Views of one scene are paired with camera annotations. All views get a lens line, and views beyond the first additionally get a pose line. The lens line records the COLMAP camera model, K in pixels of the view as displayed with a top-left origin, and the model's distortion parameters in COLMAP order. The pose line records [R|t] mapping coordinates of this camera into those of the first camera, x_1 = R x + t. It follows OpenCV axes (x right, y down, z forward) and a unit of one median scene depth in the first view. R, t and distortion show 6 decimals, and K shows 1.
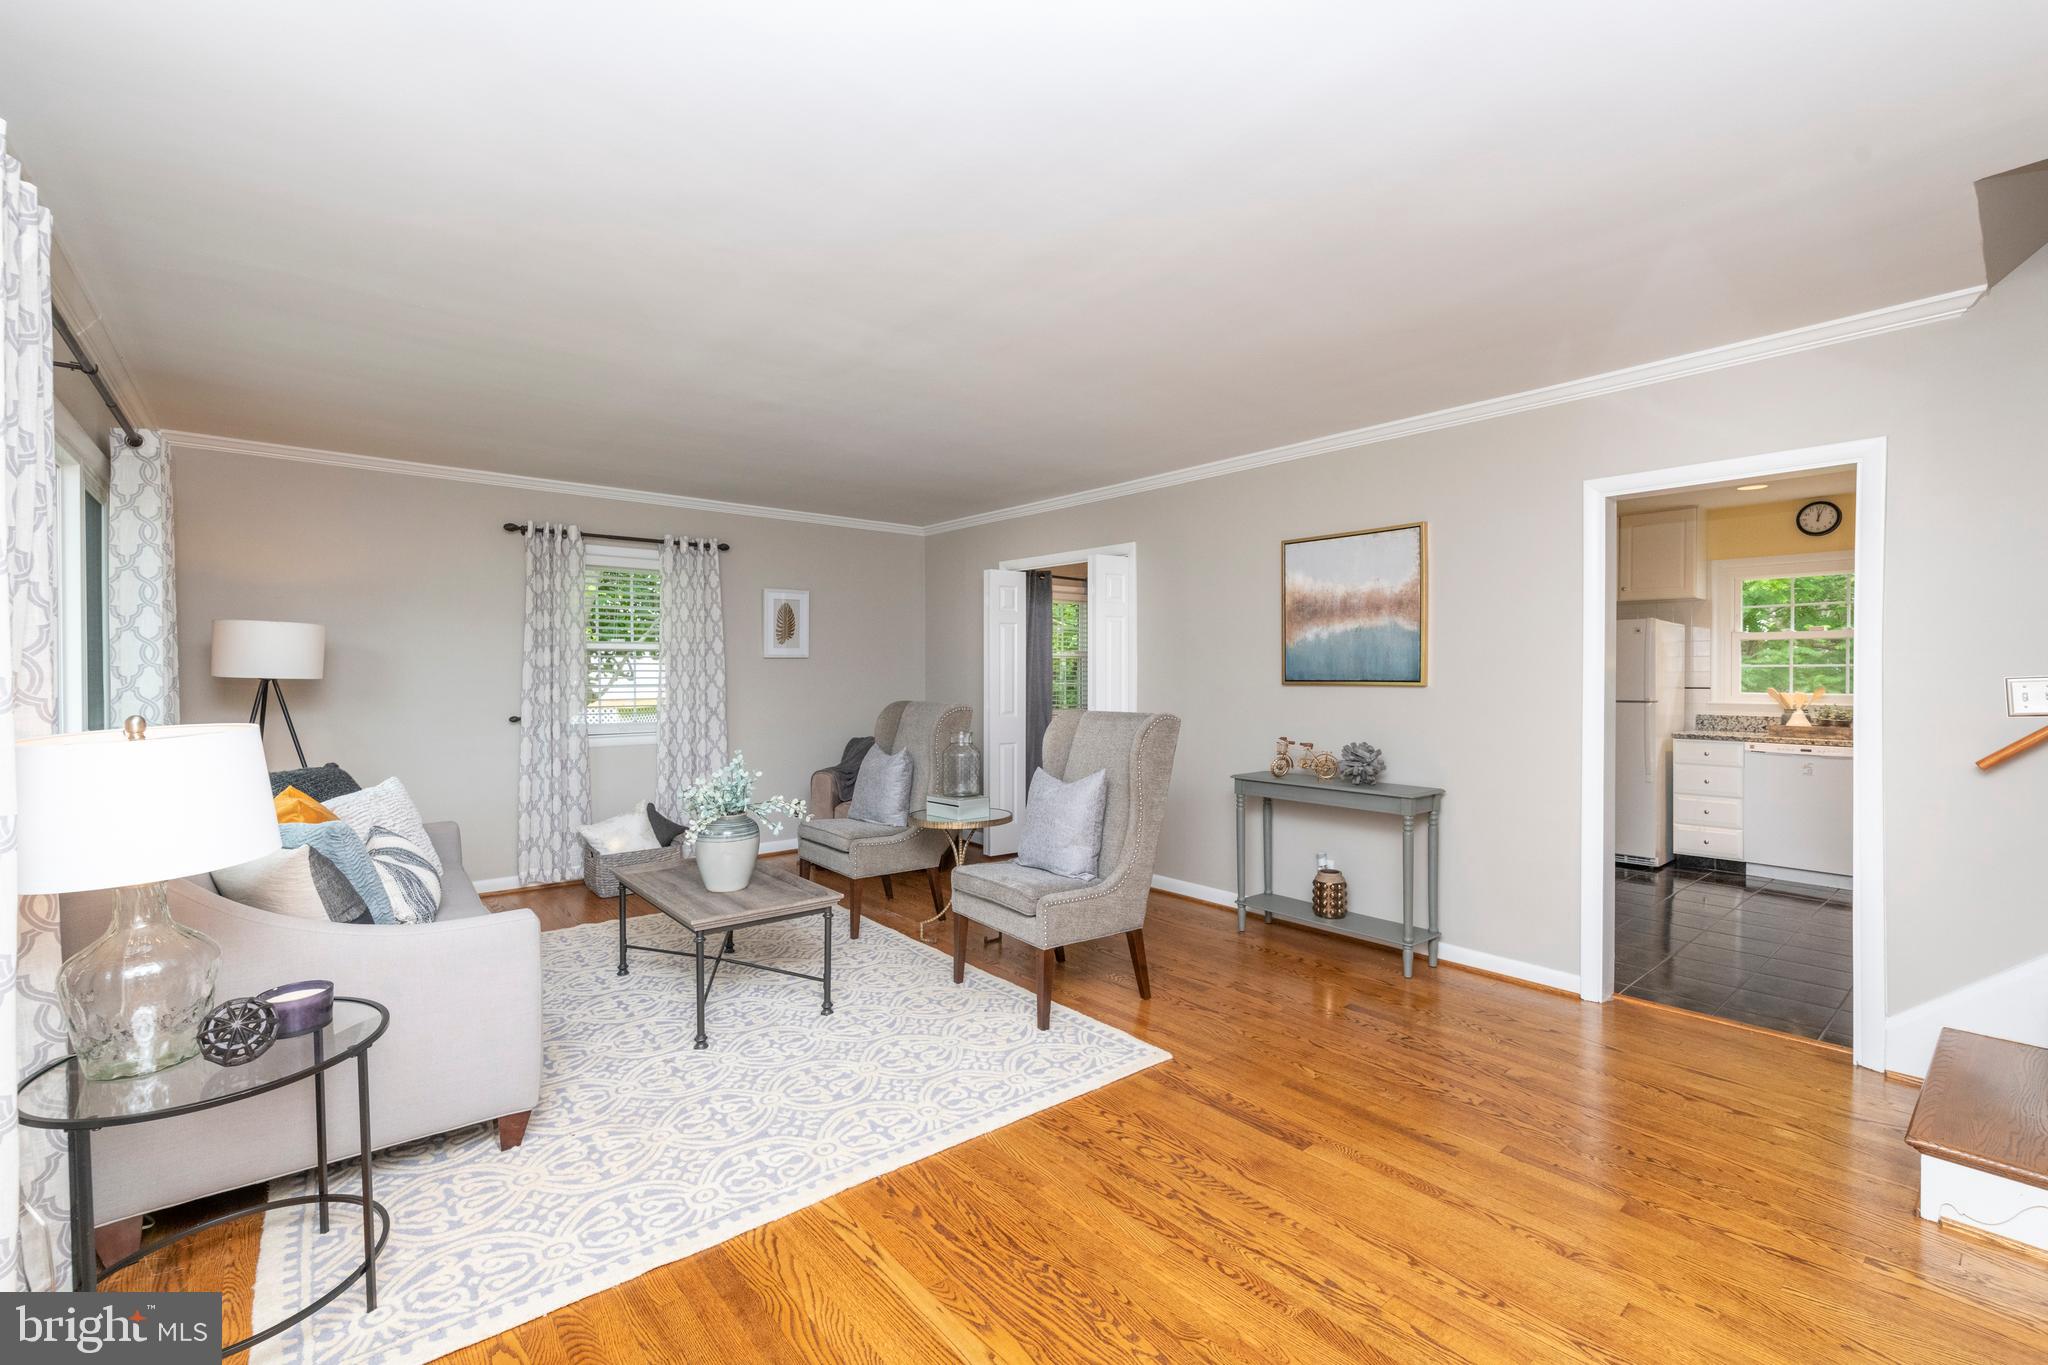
lens RADIAL K [[881.0, 0, 1024.0], [0, 881.0, 682.5], [0, 0, 1]] dist [-0.003494, -0.000493]
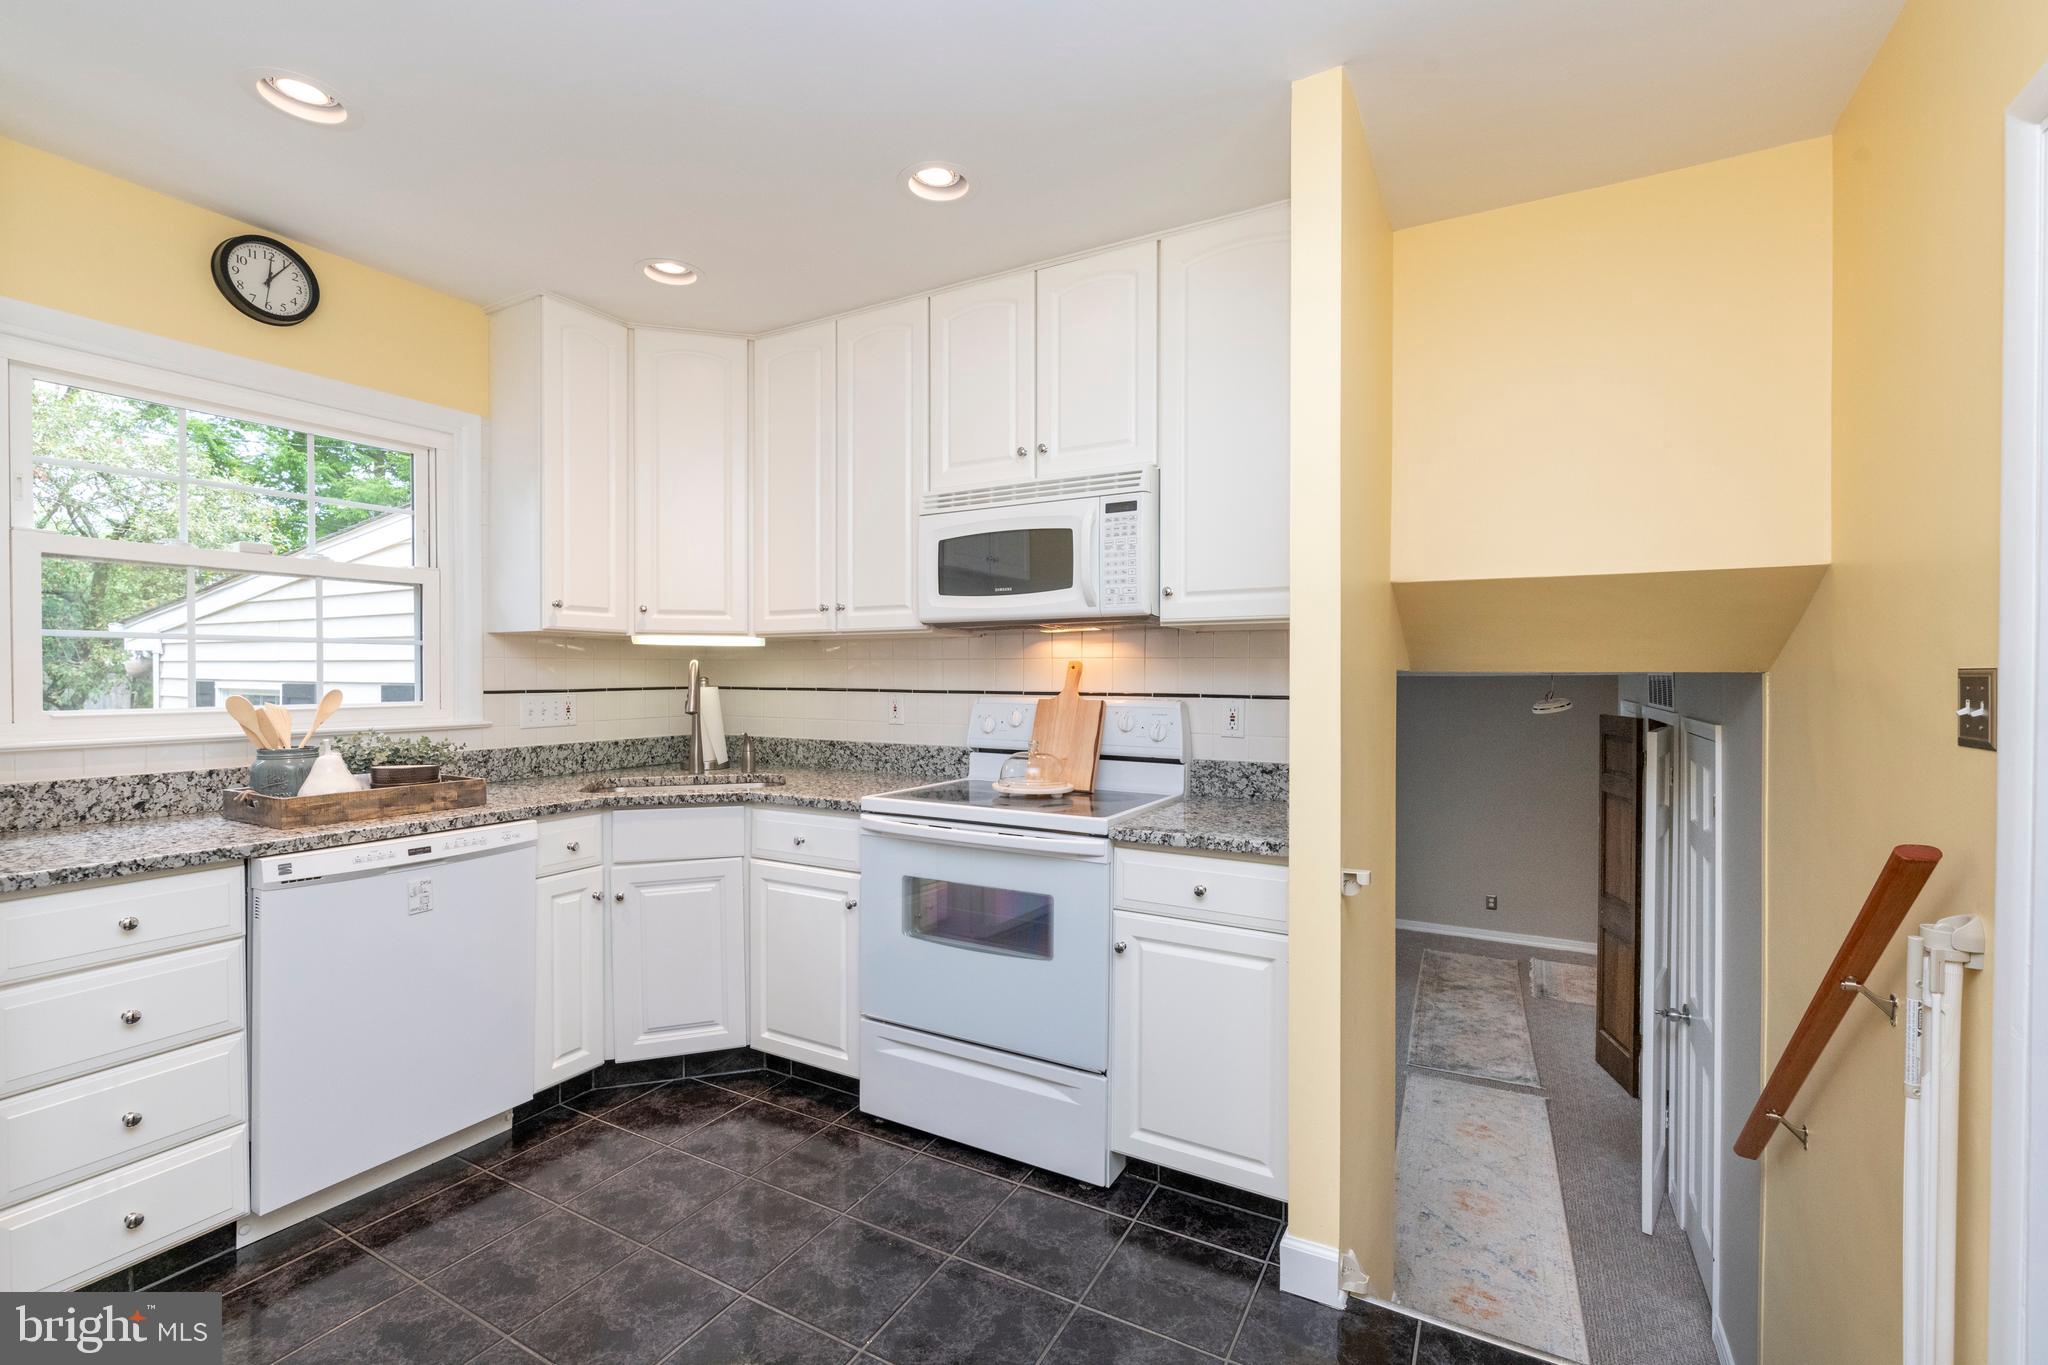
lens RADIAL K [[881.0, 0, 1024.0], [0, 881.0, 682.5], [0, 0, 1]] dist [-0.003494, -0.000493]
pose [[-0.369007, -0.009511, 0.929378, 0.412877], [0.006021, 0.999902, 0.012624, -0.000738], [-0.929407, 0.010254, -0.368913, 0.859217]]
